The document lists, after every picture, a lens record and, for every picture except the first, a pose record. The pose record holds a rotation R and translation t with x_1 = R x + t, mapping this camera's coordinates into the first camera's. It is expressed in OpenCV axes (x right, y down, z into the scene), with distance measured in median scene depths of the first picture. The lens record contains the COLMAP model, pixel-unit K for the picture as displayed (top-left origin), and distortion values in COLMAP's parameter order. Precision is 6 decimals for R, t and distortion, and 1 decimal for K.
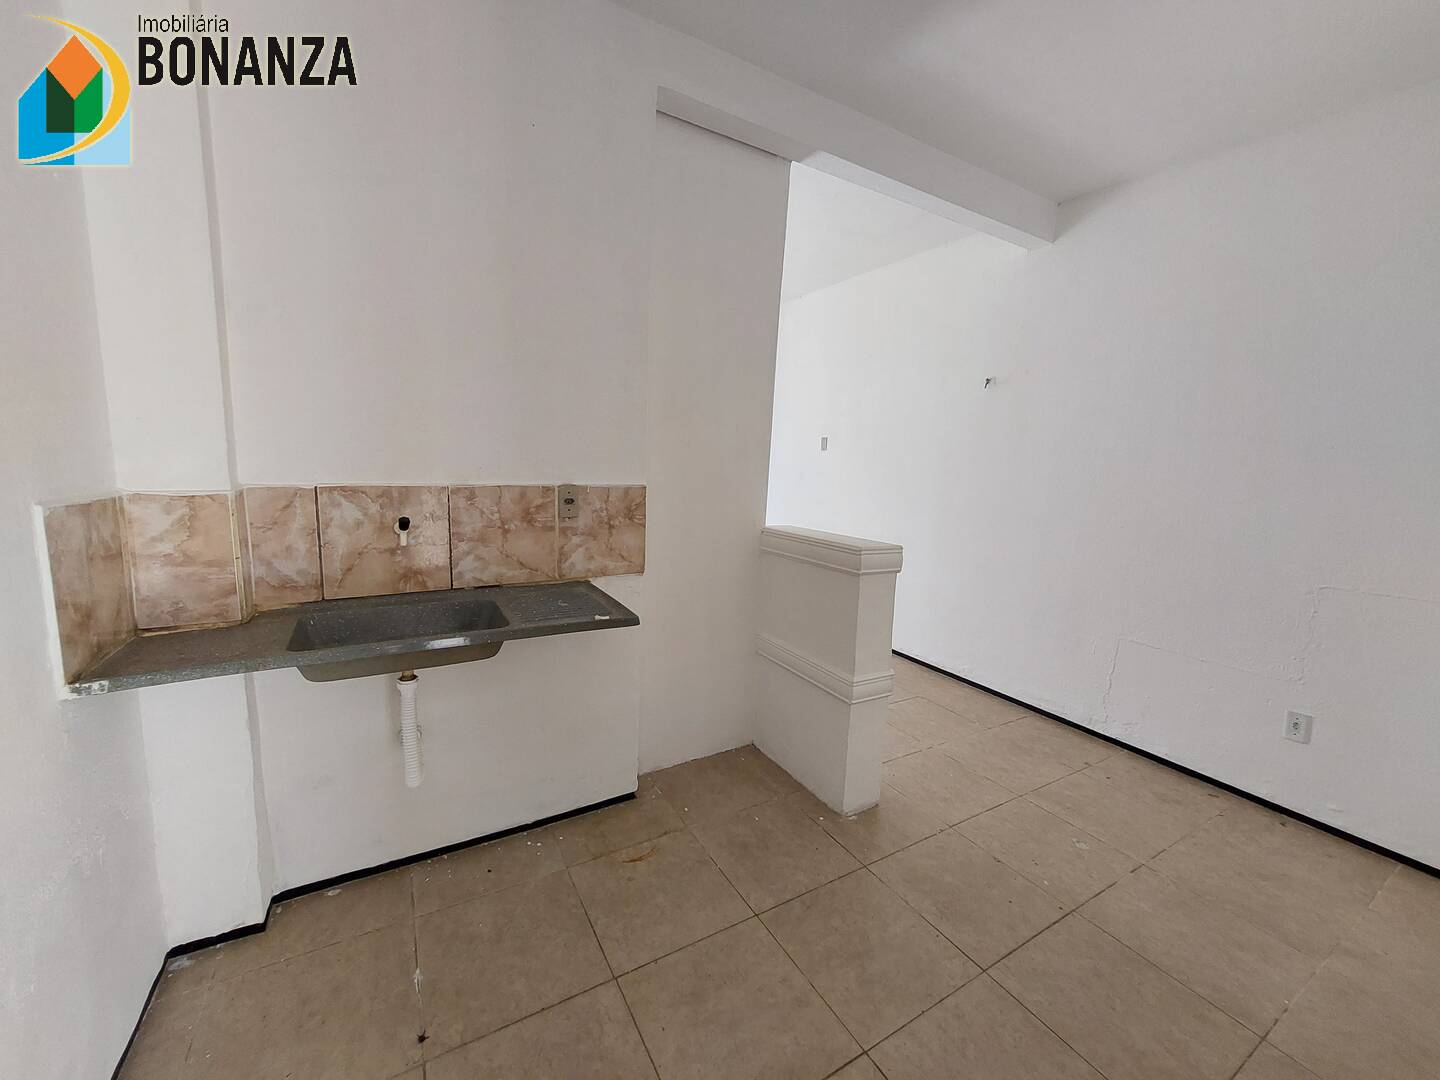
lens RADIAL K [[565.6, 0, 716.4], [0, 565.6, 535.4], [0, 0, 1]] dist [0.001337, -0.000094]
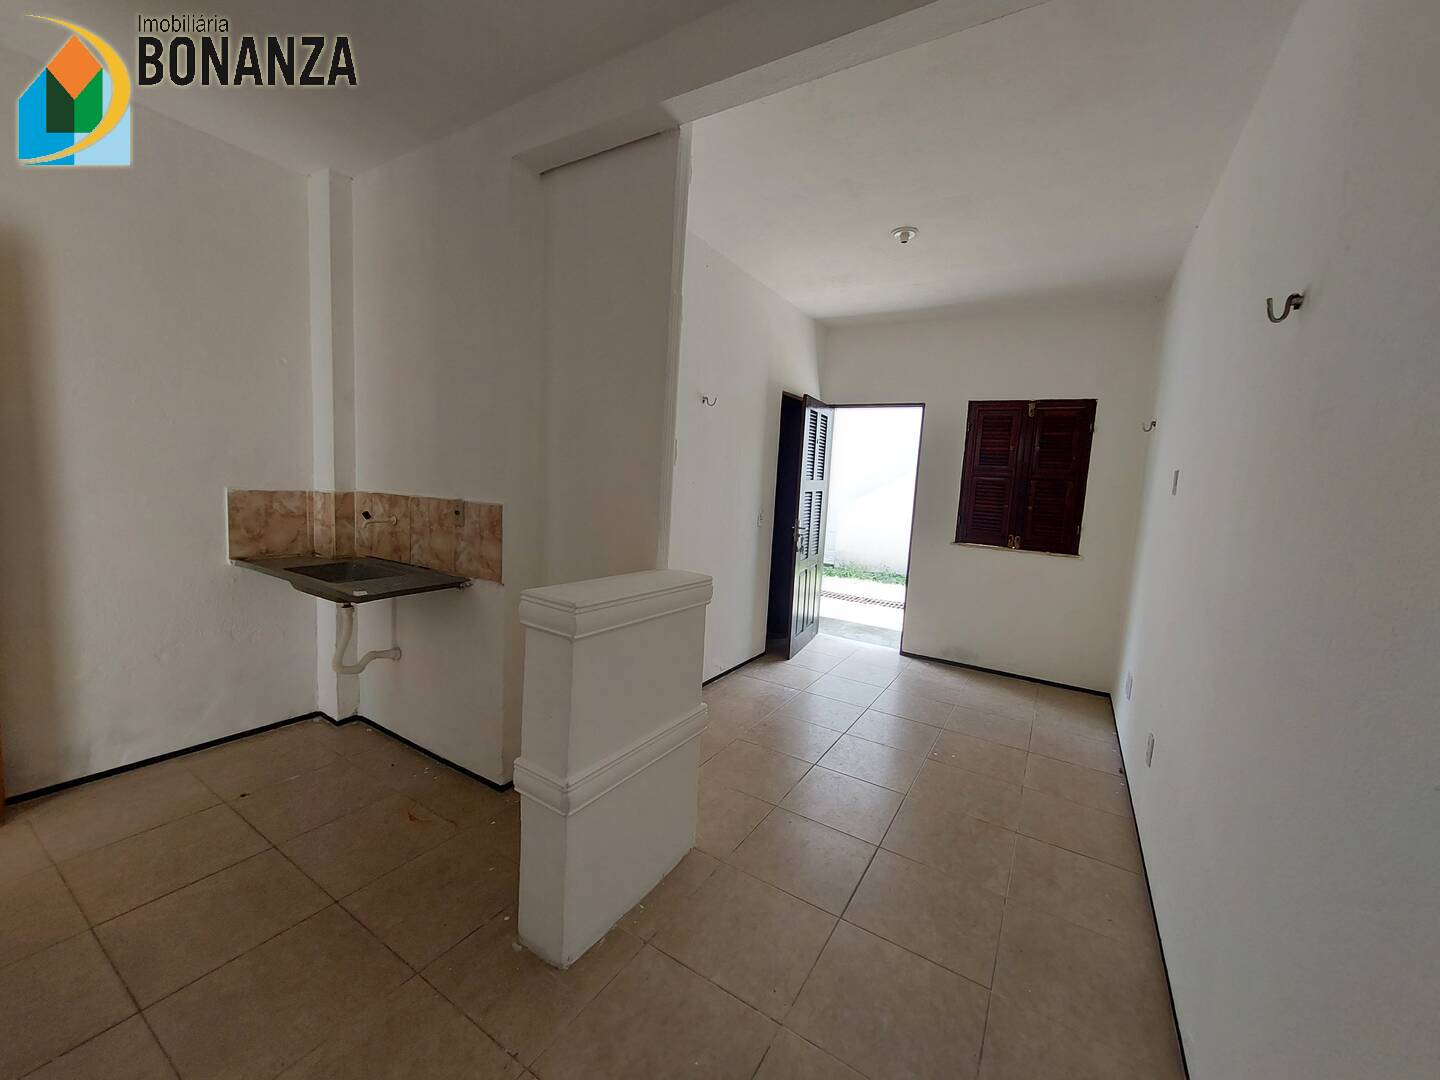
lens RADIAL K [[565.6, 0, 714.6], [0, 565.6, 538.0], [0, 0, 1]] dist [0.001337, -0.000094]
pose [[0.466789, 0.076155, -0.881084, 1.137348], [-0.163192, 0.986594, -0.001183, -0.097075], [0.869181, 0.144338, 0.472959, 0.907483]]
